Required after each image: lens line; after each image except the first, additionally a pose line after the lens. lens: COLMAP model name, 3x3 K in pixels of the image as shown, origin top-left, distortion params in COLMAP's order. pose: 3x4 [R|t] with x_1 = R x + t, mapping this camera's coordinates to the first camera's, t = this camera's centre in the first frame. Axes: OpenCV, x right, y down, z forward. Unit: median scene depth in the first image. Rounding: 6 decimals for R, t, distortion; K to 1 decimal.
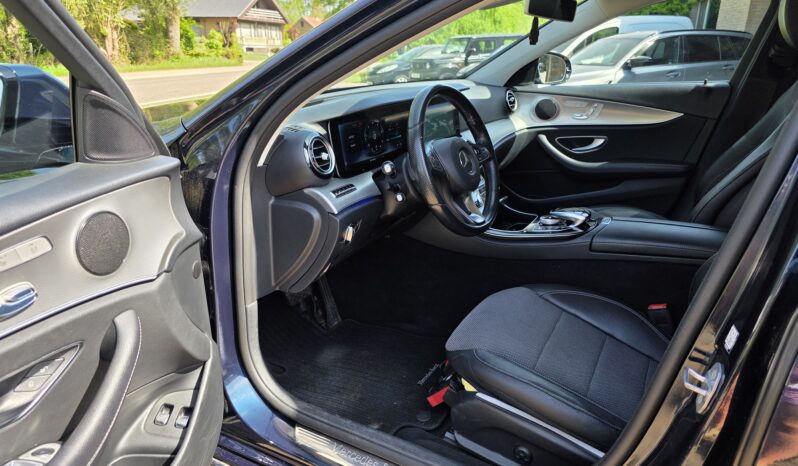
lens RADIAL K [[539.5, 0, 393.5], [0, 539.5, 221.3], [0, 0, 1]] dist [0.046092, -0.041343]
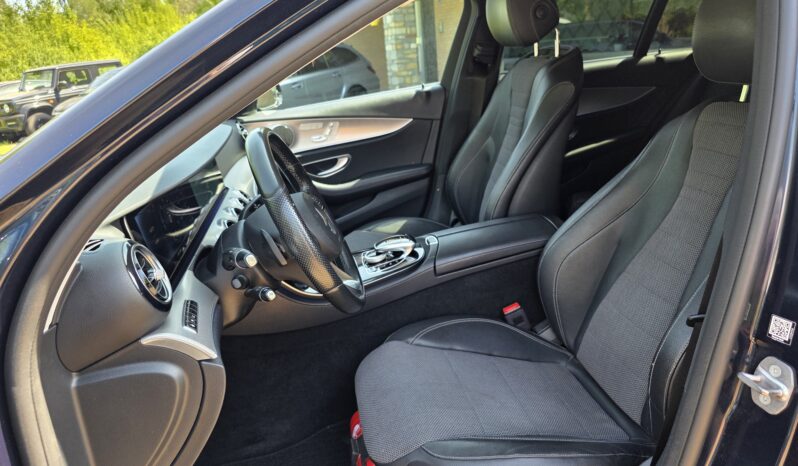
lens RADIAL K [[547.8, 0, 399.0], [0, 547.8, 233.0], [0, 0, 1]] dist [0.076166, -0.042241]
pose [[0.766225, -0.275709, 0.580417, -0.156734], [0.287396, 0.954932, 0.074211, -0.077550], [-0.574719, 0.109947, 0.810931, 0.197013]]
